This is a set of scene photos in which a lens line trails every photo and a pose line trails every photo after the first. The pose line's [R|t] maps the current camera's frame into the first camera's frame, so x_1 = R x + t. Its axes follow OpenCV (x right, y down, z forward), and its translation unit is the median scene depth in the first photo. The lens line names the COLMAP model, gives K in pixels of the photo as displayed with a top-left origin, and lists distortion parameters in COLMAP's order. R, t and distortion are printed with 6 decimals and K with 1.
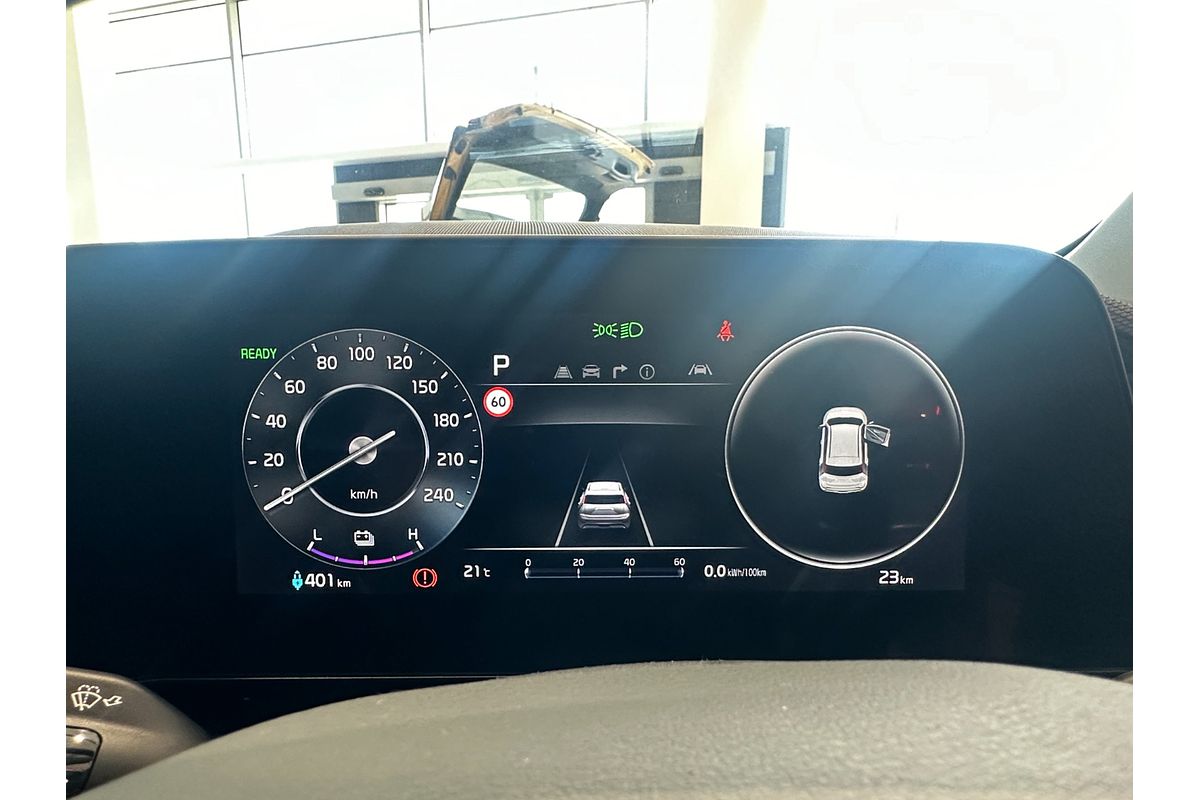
lens RADIAL K [[673.6, 0, 609.1], [0, 673.6, 448.7], [0, 0, 1]] dist [-0.003651, 0.001449]
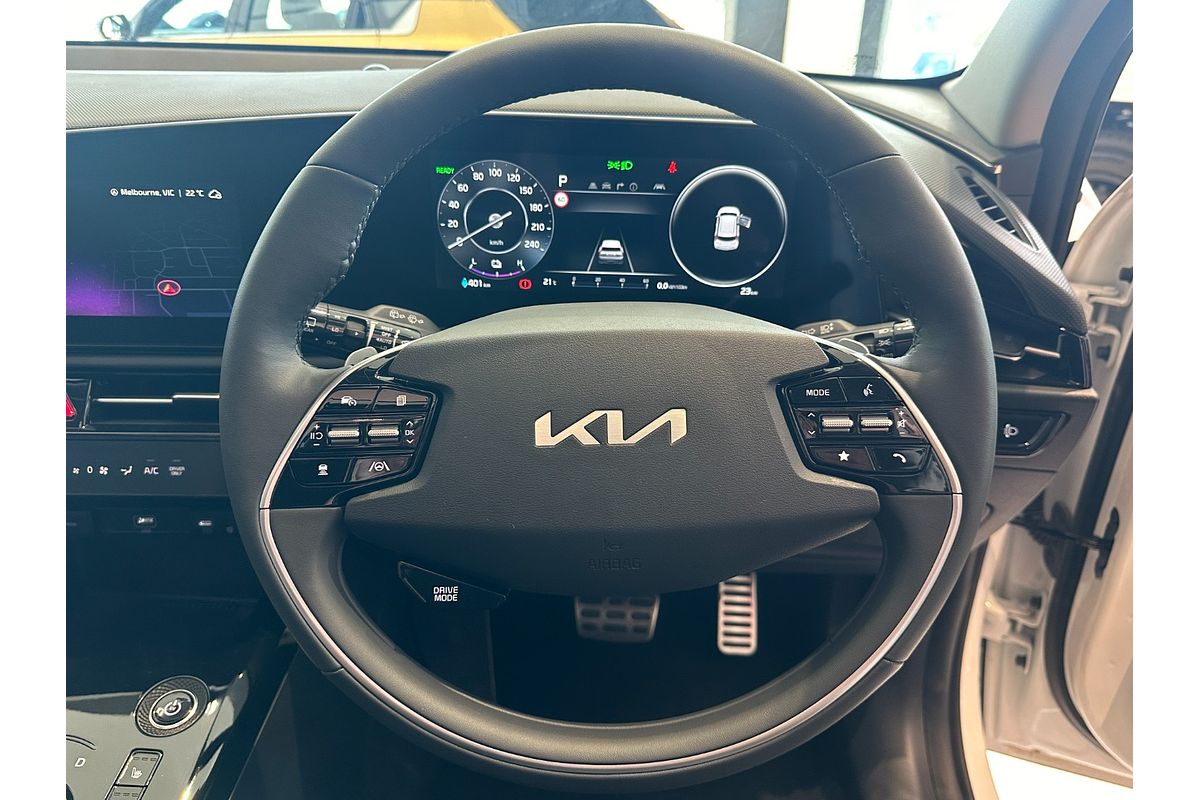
lens RADIAL K [[800.2, 0, 625.4], [0, 800.2, 409.0], [0, 0, 1]] dist [0.047170, -0.065920]
pose [[0.999394, 0.034794, -0.000777, 0.057228], [-0.033445, 0.966357, 0.255022, -0.081975], [0.009624, -0.254841, 0.966935, -1.544087]]
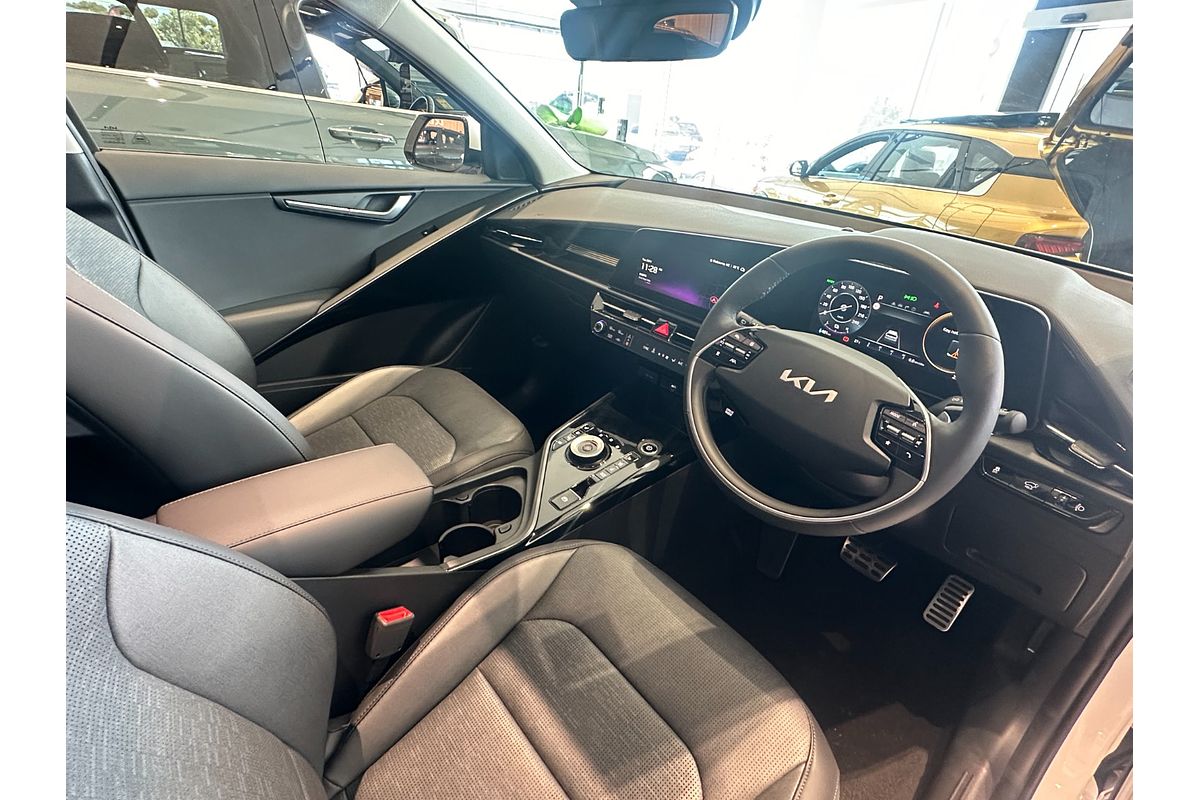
lens RADIAL K [[559.9, 0, 606.1], [0, 559.9, 393.9], [0, 0, 1]] dist [-0.000563, -0.001509]
pose [[0.649943, 0.390605, -0.651922, 1.287791], [-0.247042, 0.919812, 0.304822, -0.219109], [0.718711, -0.037065, 0.694321, -2.811876]]
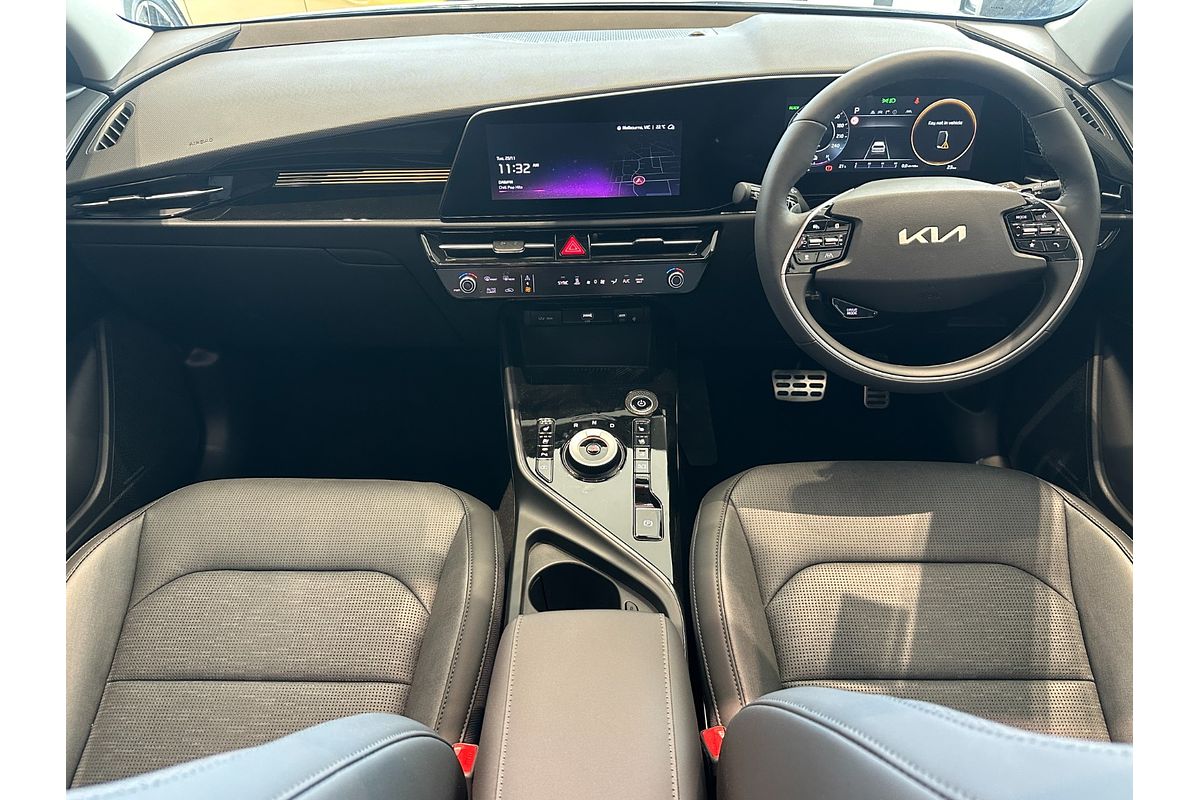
lens RADIAL K [[800.2, 0, 600.0], [0, 800.2, 414.7], [0, 0, 1]] dist [0.047170, -0.065920]
pose [[0.999967, -0.003694, -0.007255, -1.575818], [0.006337, 0.912614, 0.408774, -0.421654], [0.005111, -0.408806, 0.912607, -3.845955]]
